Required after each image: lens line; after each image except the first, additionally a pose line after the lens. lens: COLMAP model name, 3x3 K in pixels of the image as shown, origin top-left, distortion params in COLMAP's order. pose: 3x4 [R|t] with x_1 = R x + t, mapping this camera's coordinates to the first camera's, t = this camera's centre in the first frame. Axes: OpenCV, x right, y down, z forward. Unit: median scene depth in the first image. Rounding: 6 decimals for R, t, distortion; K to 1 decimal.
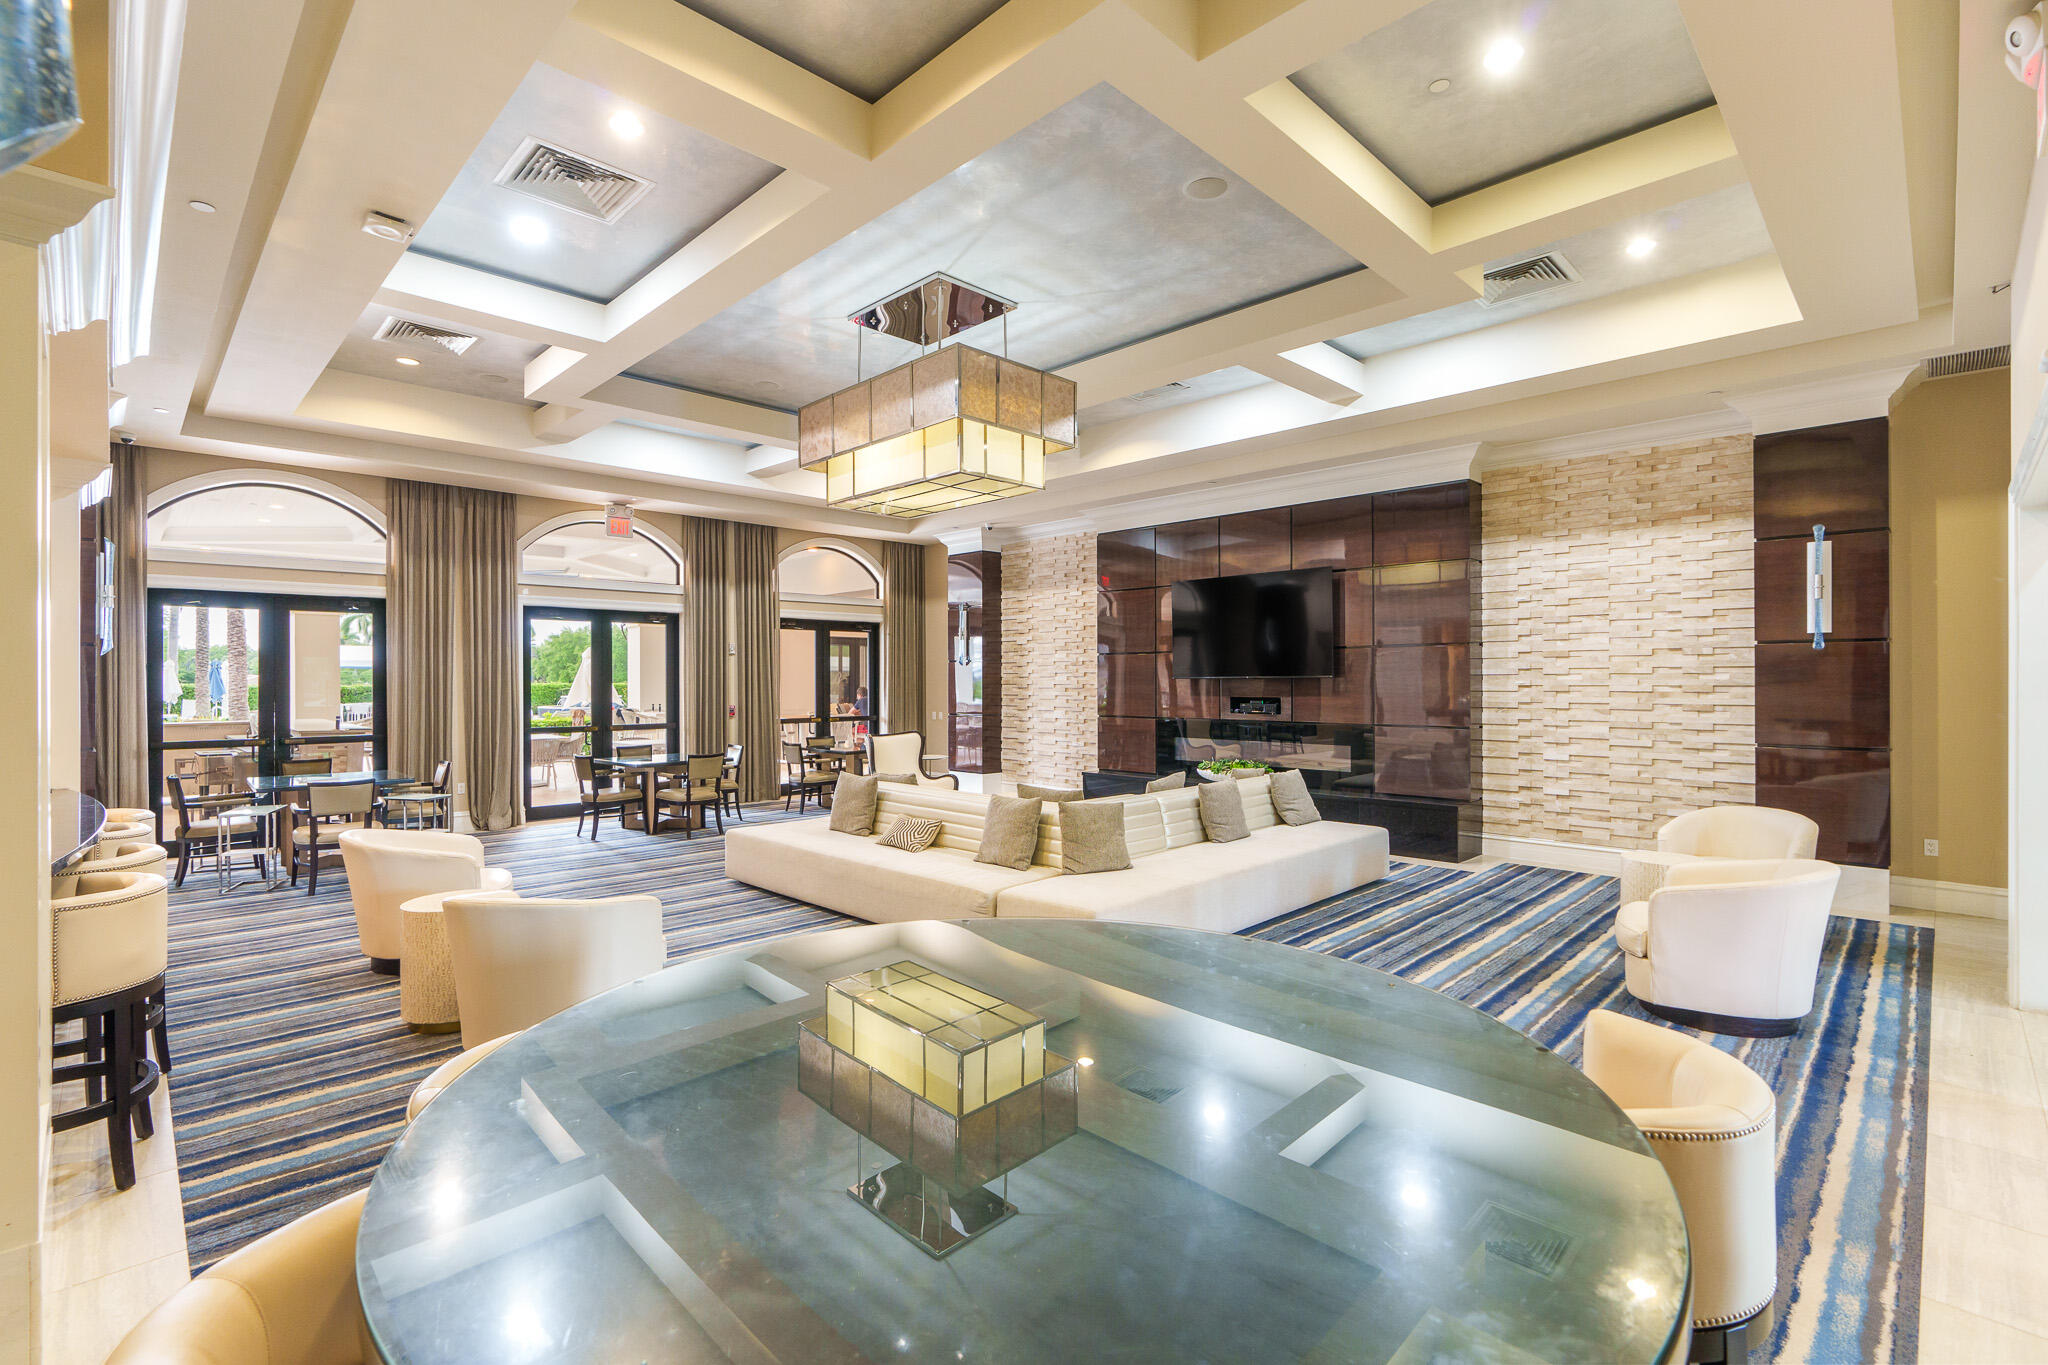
lens RADIAL K [[919.4, 0, 1018.8], [0, 919.4, 686.3], [0, 0, 1]] dist [-0.004889, 0.000562]
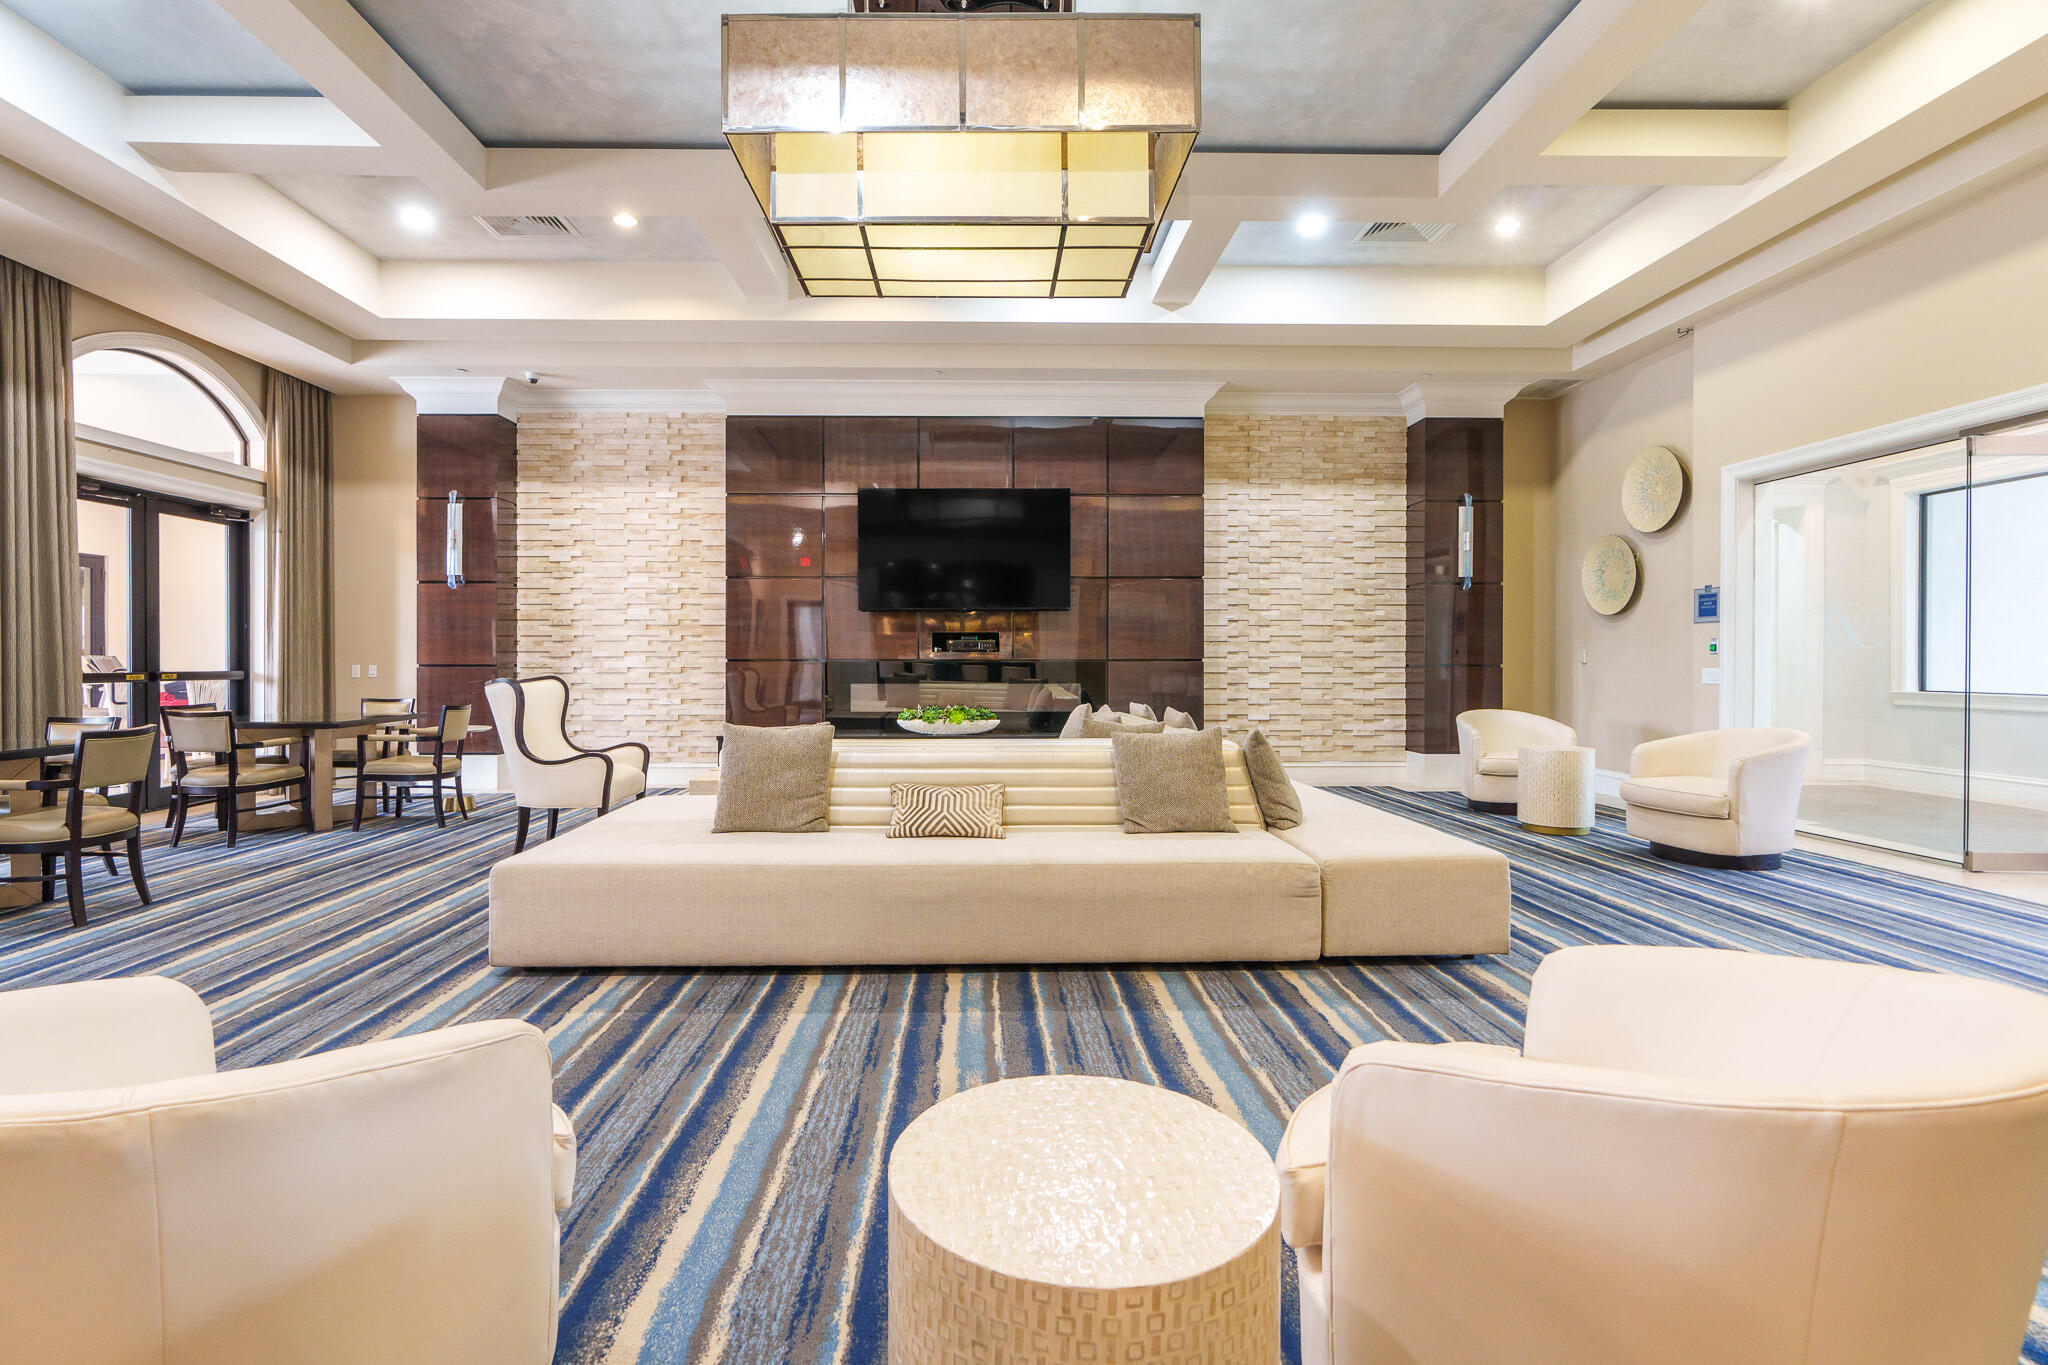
lens RADIAL K [[919.4, 0, 1015.8], [0, 919.4, 662.9], [0, 0, 1]] dist [-0.004889, 0.000562]
pose [[0.696065, -0.008885, 0.717923, -0.410749], [0.002724, 0.999949, 0.009734, 0.039160], [-0.717973, -0.004820, 0.696054, 0.451373]]
